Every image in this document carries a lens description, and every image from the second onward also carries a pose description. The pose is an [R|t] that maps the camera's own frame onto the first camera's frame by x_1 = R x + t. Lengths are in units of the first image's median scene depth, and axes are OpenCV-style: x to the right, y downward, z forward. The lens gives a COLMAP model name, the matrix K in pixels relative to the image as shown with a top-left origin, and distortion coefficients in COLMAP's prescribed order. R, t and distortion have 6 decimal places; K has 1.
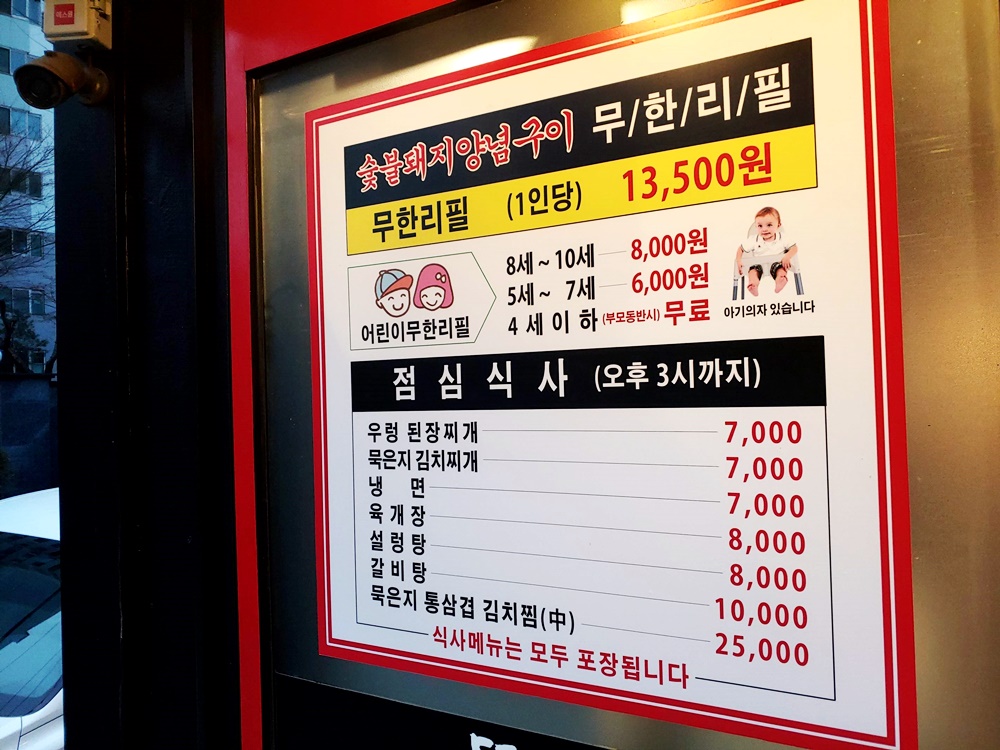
lens RADIAL K [[815.5, 0, 500.1], [0, 815.5, 375.1], [0, 0, 1]] dist [0.036264, -0.006882]
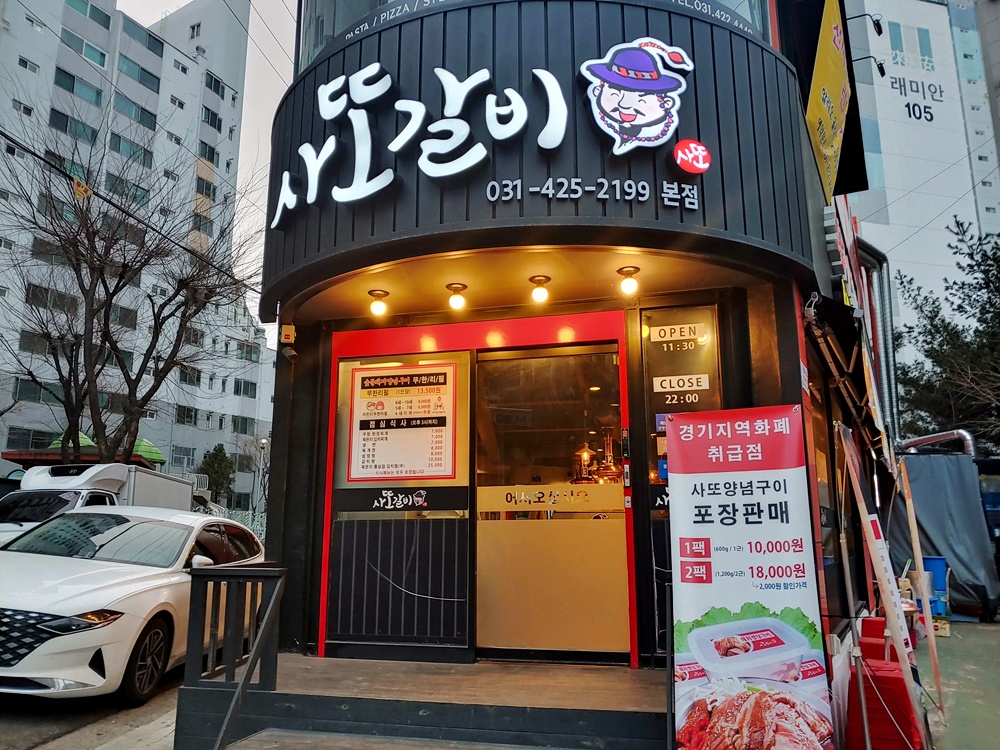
lens RADIAL K [[815.5, 0, 500.4], [0, 815.5, 373.7], [0, 0, 1]] dist [0.036264, -0.006882]
pose [[0.959820, 0.088743, 0.266214, -0.801946], [-0.034538, 0.978825, -0.201766, 0.765395], [-0.278482, 0.184464, 0.942561, -4.451000]]
